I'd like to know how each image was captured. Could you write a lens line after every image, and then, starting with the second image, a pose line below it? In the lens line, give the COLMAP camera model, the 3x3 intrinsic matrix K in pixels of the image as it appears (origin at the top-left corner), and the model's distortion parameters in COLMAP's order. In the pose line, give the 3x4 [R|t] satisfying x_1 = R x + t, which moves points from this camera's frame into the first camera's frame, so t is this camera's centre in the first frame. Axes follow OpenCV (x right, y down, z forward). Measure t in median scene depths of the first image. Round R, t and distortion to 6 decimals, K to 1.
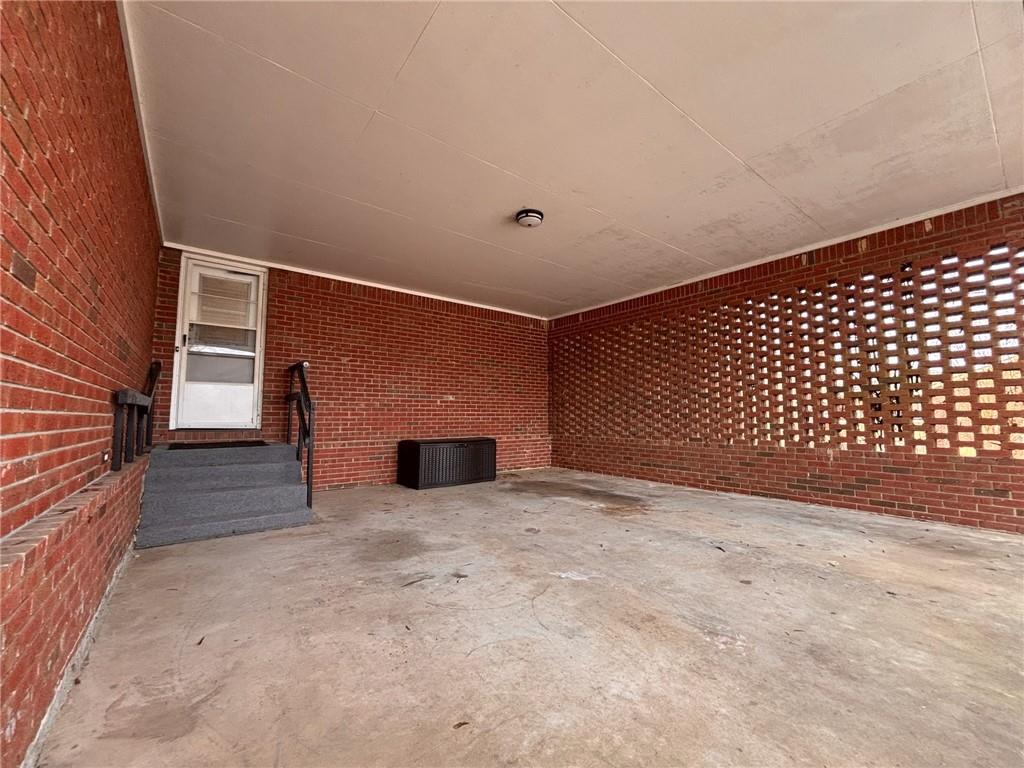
lens RADIAL K [[411.8, 0, 512.0], [0, 411.8, 384.0], [0, 0, 1]] dist [0.000677, -0.000398]
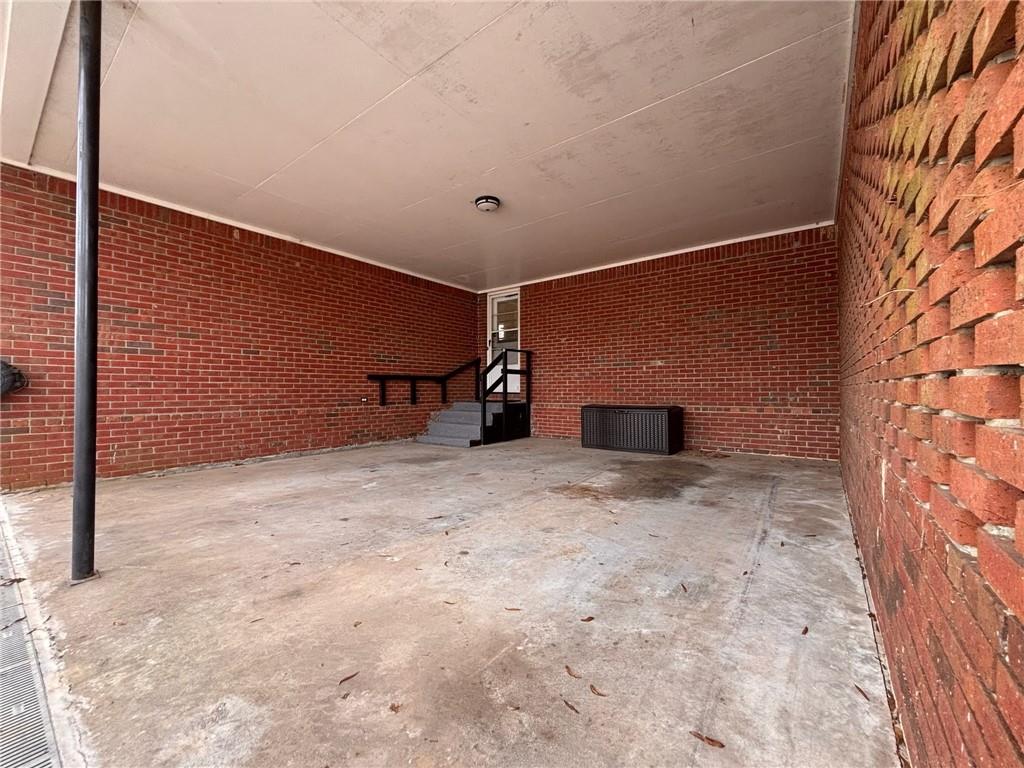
lens RADIAL K [[411.8, 0, 512.0], [0, 411.8, 384.0], [0, 0, 1]] dist [0.000677, -0.000398]
pose [[0.263448, -0.016020, -0.964540, 0.950907], [0.083494, 0.996489, 0.006254, 0.068085], [0.961053, -0.082181, 0.263861, 0.613636]]
